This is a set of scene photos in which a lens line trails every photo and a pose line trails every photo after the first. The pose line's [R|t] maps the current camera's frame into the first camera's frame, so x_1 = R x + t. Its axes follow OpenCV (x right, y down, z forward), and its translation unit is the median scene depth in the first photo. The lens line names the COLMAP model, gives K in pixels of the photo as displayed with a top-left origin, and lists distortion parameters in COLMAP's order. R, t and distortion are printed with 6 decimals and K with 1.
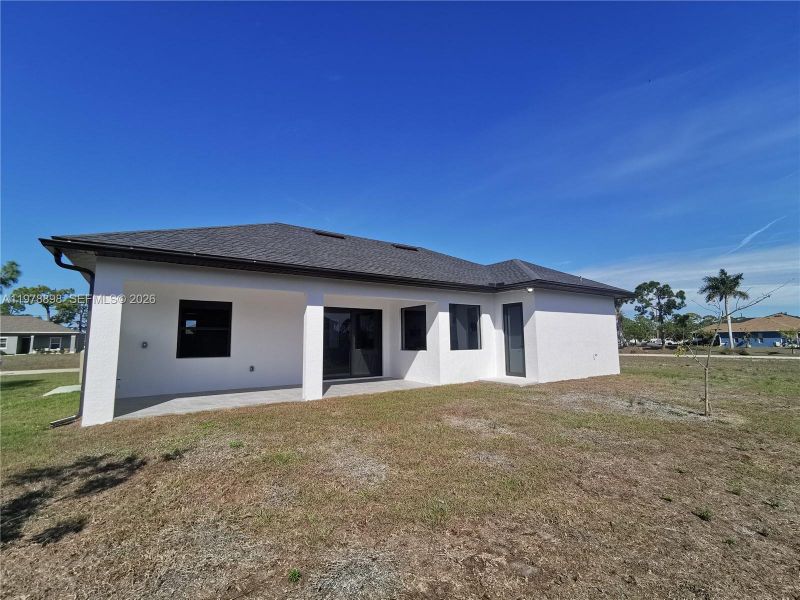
lens RADIAL K [[363.3, 0, 400.0], [0, 363.3, 300.0], [0, 0, 1]] dist [0.001441, 0.000449]
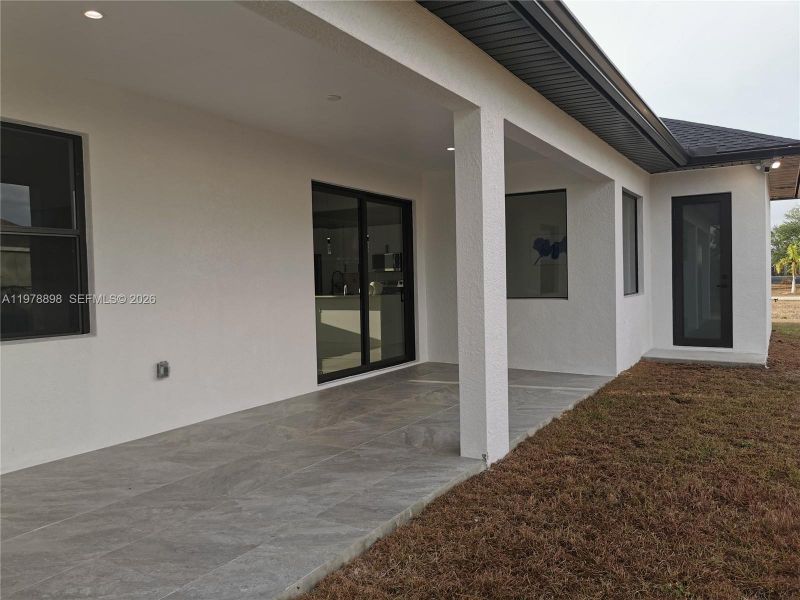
lens RADIAL K [[607.9, 0, 400.0], [0, 607.9, 300.0], [0, 0, 1]] dist [0.004542, 0.002757]
pose [[0.922376, -0.022394, 0.385644, -0.368903], [-0.031899, 0.990493, 0.133814, 0.051076], [-0.384974, -0.135728, 0.912892, 0.416678]]
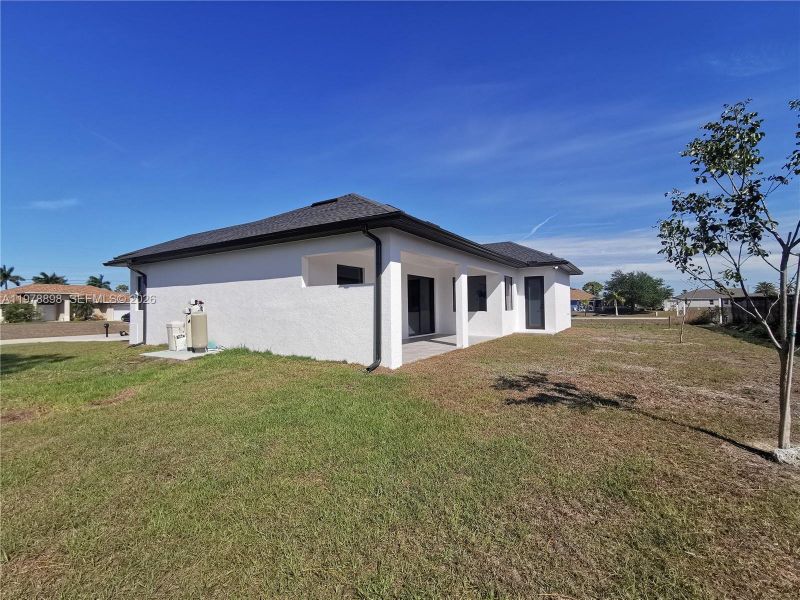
lens RADIAL K [[363.3, 0, 400.0], [0, 363.3, 300.0], [0, 0, 1]] dist [0.001441, 0.000449]
pose [[0.921668, 0.007620, 0.387905, -0.689569], [-0.042093, 0.995870, 0.080449, 0.008565], [-0.385690, -0.090475, 0.918182, -0.059125]]
